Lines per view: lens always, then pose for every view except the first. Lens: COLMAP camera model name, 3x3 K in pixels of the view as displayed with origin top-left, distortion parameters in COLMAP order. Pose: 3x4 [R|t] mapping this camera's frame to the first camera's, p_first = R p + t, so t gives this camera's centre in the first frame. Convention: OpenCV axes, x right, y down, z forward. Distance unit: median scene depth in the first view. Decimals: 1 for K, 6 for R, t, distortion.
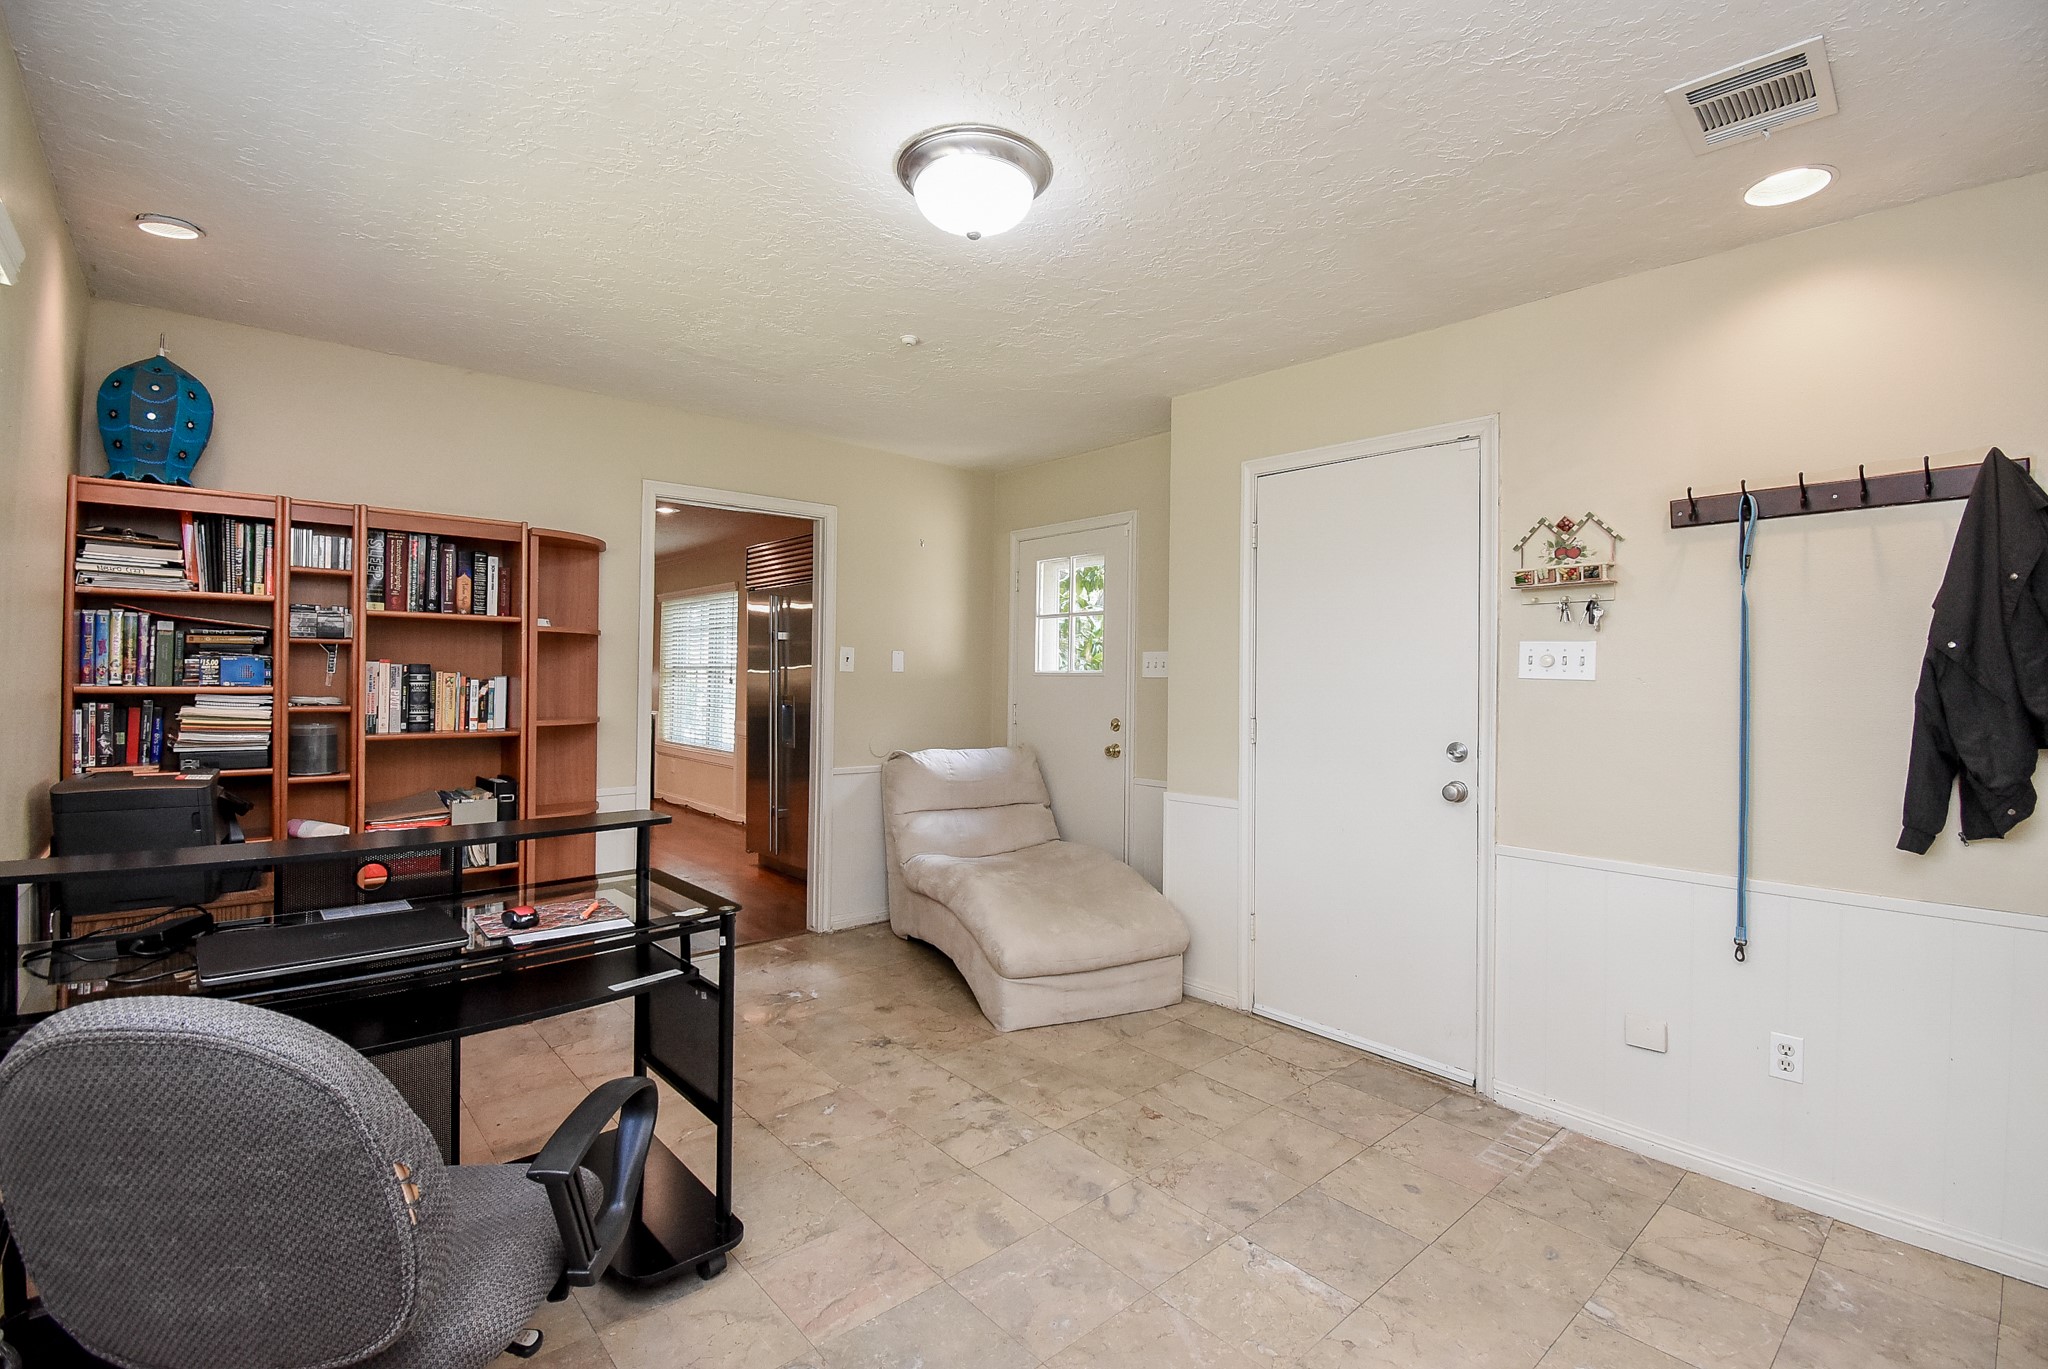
lens RADIAL K [[905.7, 0, 1016.1], [0, 905.7, 674.0], [0, 0, 1]] dist [0.026111, -0.030168]
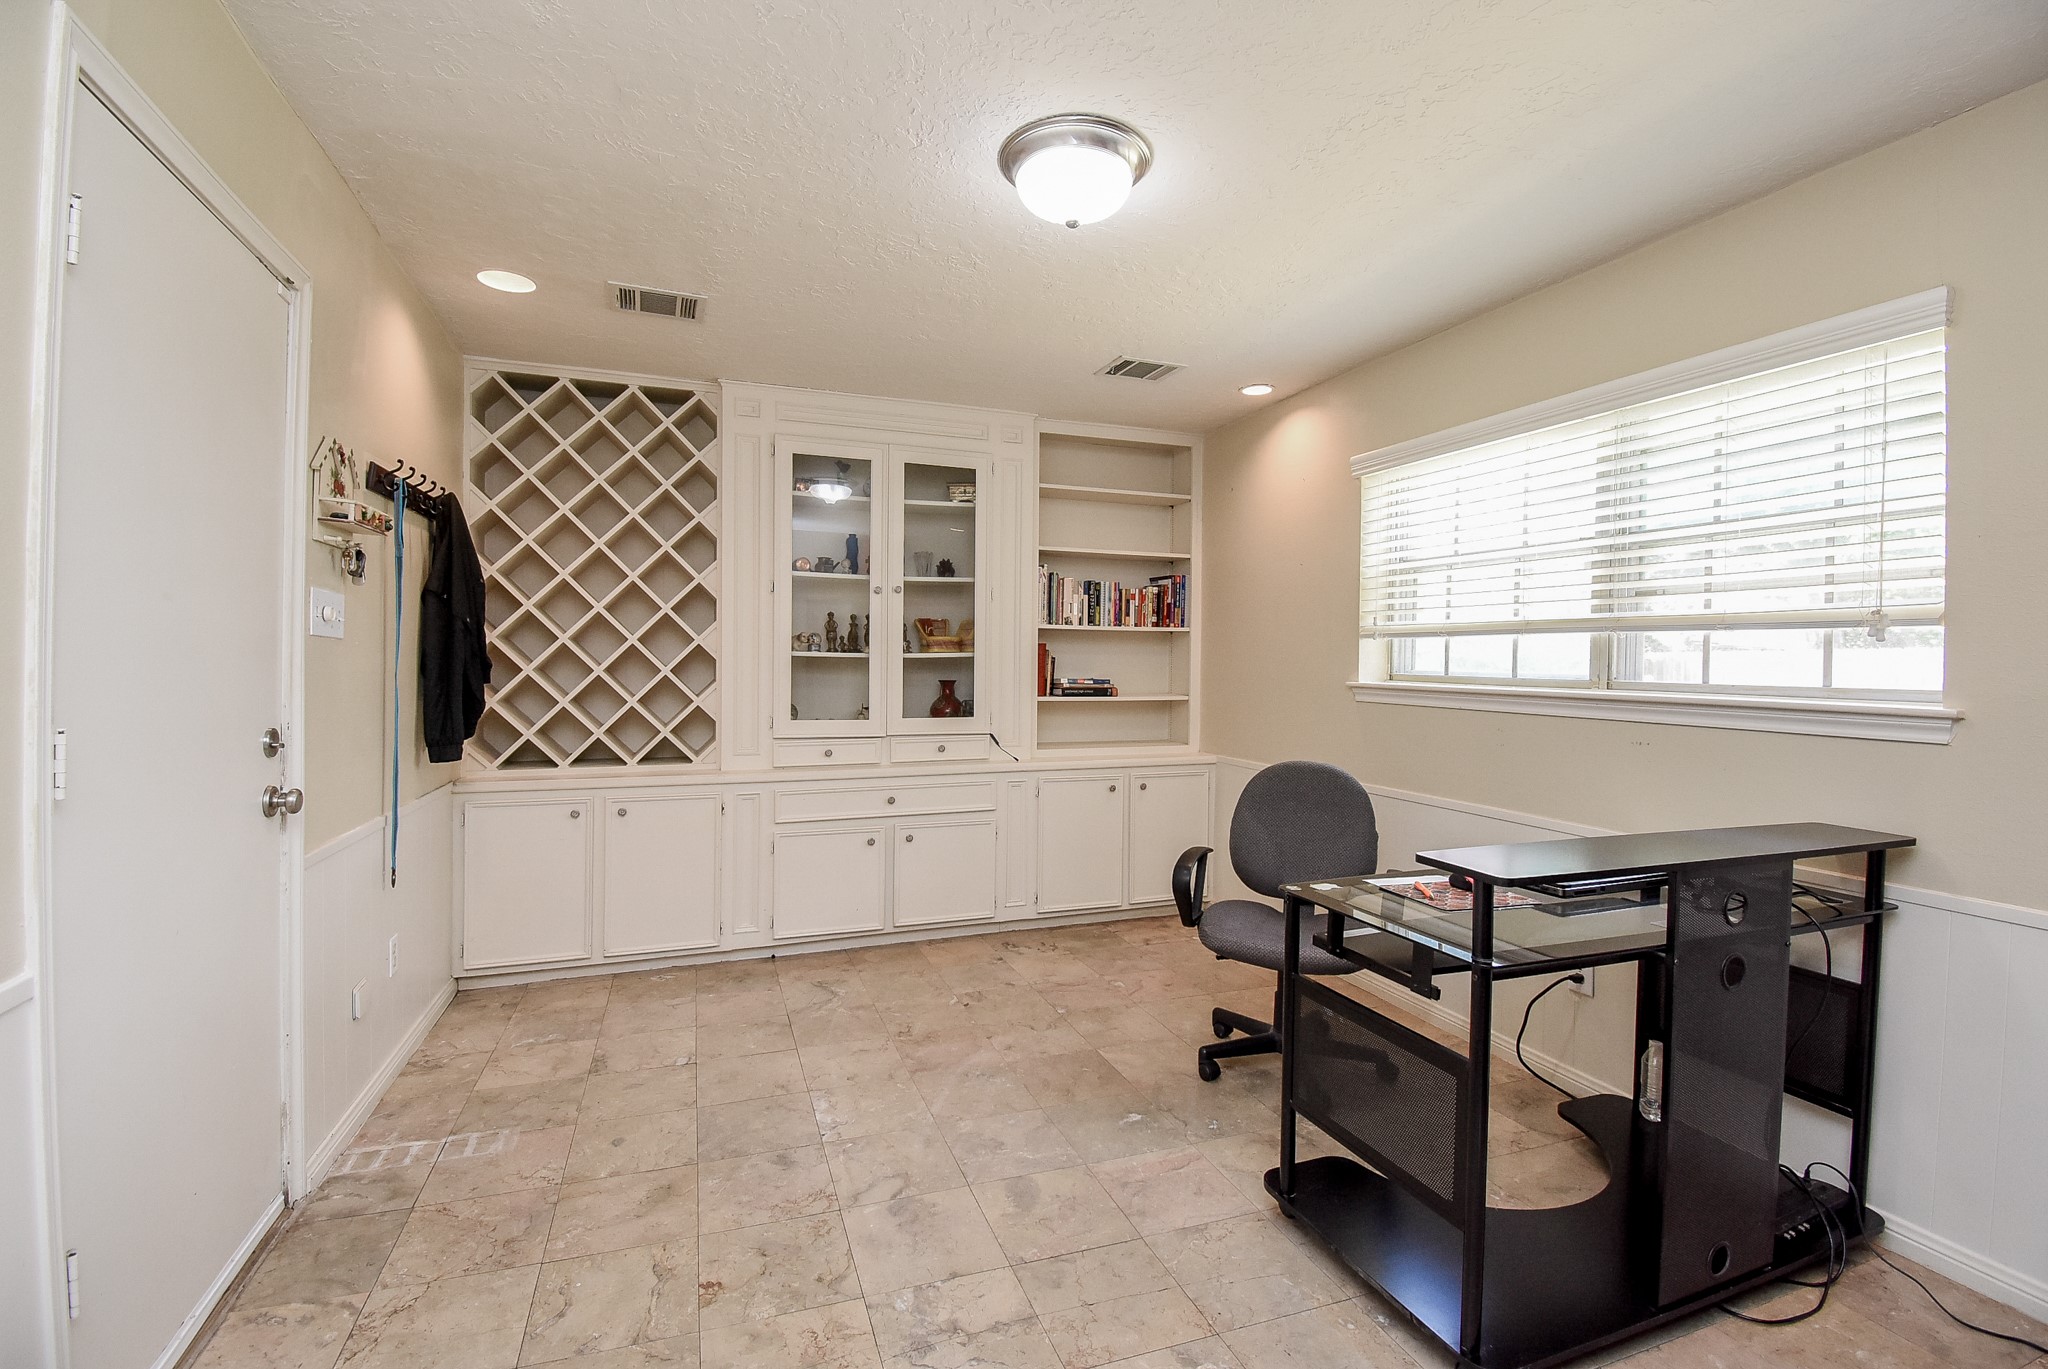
lens RADIAL K [[904.6, 0, 1022.7], [0, 904.6, 672.2], [0, 0, 1]] dist [0.010407, -0.021063]
pose [[-0.932980, -0.028865, 0.358770, -0.360565], [-0.029588, 0.999556, 0.003476, 0.020160], [-0.358711, -0.007372, -0.933420, 1.893198]]
